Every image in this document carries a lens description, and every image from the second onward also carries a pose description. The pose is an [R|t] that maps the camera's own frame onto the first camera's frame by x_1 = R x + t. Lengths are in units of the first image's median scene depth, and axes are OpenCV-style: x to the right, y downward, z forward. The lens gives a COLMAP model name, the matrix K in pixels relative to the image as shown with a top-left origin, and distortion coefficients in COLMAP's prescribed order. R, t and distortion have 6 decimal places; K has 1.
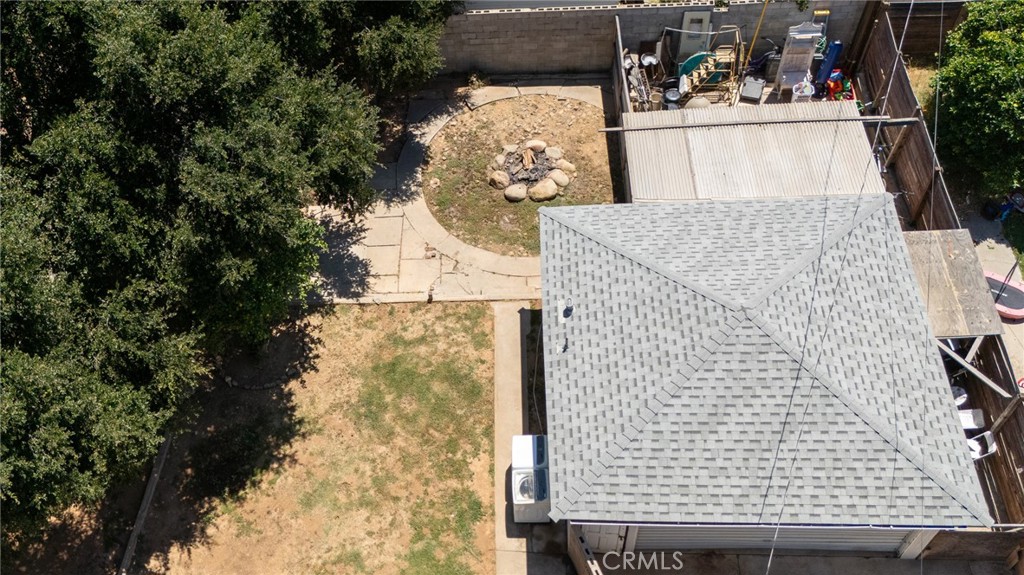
lens RADIAL K [[959.5, 0, 406.1], [0, 959.5, 288.5], [0, 0, 1]] dist [0.118840, -0.164884]
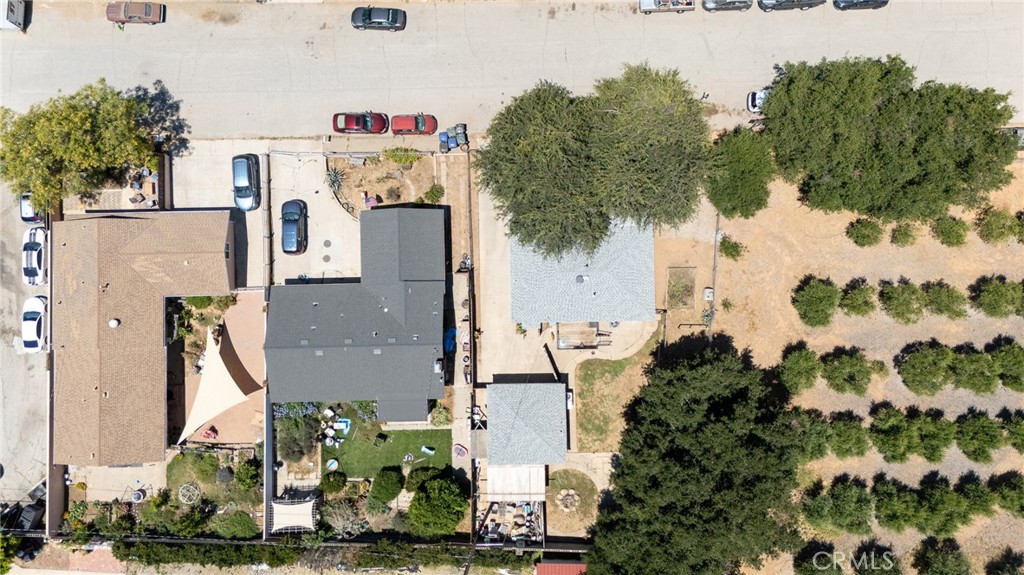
lens RADIAL K [[747.9, 0, 509.6], [0, 747.9, 288.2], [0, 0, 1]] dist [0.076644, -0.074656]
pose [[-0.989159, 0.076154, 0.125555, -0.078931], [0.017911, -0.786067, 0.617882, -1.492098], [0.145749, 0.613433, 0.776181, -2.001305]]
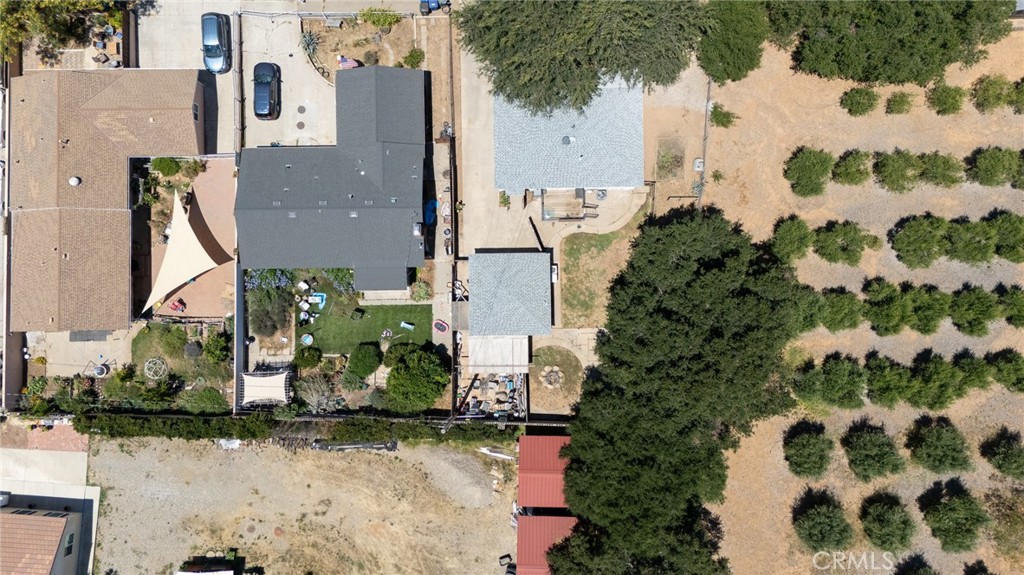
lens RADIAL K [[747.9, 0, 509.6], [0, 747.9, 288.2], [0, 0, 1]] dist [0.076644, -0.074656]
pose [[-0.991657, 0.072134, 0.106834, -0.034270], [0.009939, -0.783519, 0.621289, -1.864843], [0.128522, 0.617167, 0.776265, -1.546392]]
